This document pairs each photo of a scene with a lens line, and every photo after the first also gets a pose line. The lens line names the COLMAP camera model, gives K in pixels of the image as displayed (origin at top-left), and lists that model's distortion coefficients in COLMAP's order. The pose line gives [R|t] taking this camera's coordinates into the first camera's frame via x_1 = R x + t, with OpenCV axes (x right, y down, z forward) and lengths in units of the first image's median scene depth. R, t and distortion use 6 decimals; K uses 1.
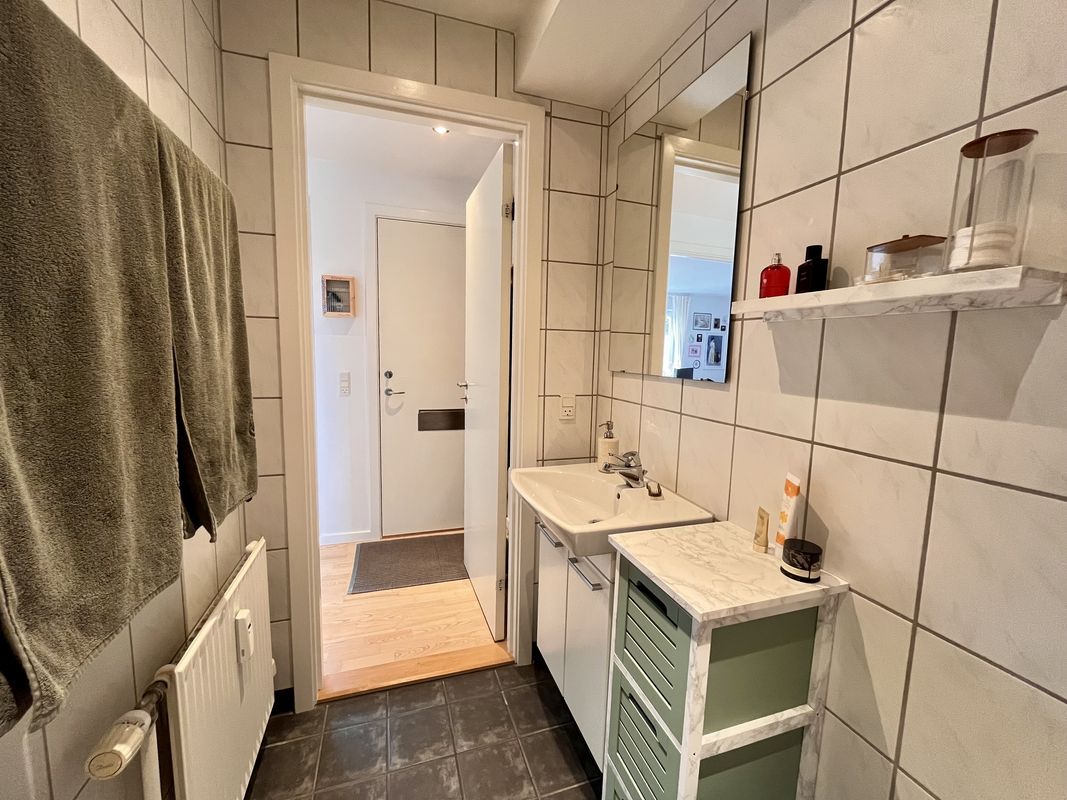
lens RADIAL K [[427.0, 0, 519.9], [0, 427.0, 400.4], [0, 0, 1]] dist [0.000405, 0.000000]
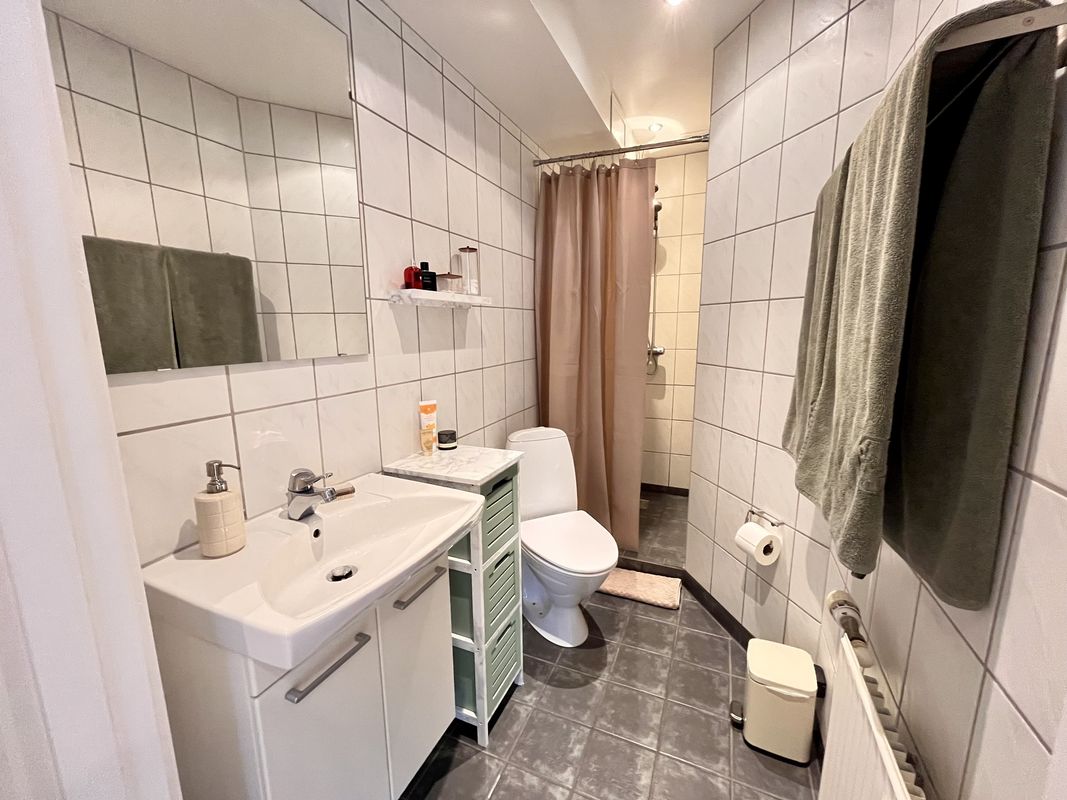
lens RADIAL K [[427.0, 0, 519.9], [0, 427.0, 400.4], [0, 0, 1]] dist [0.000405, 0.000000]
pose [[-0.740100, -0.114442, 0.662688, -0.700267], [0.080422, 0.963281, 0.256169, -0.214122], [-0.667671, 0.242885, -0.703720, 1.872079]]
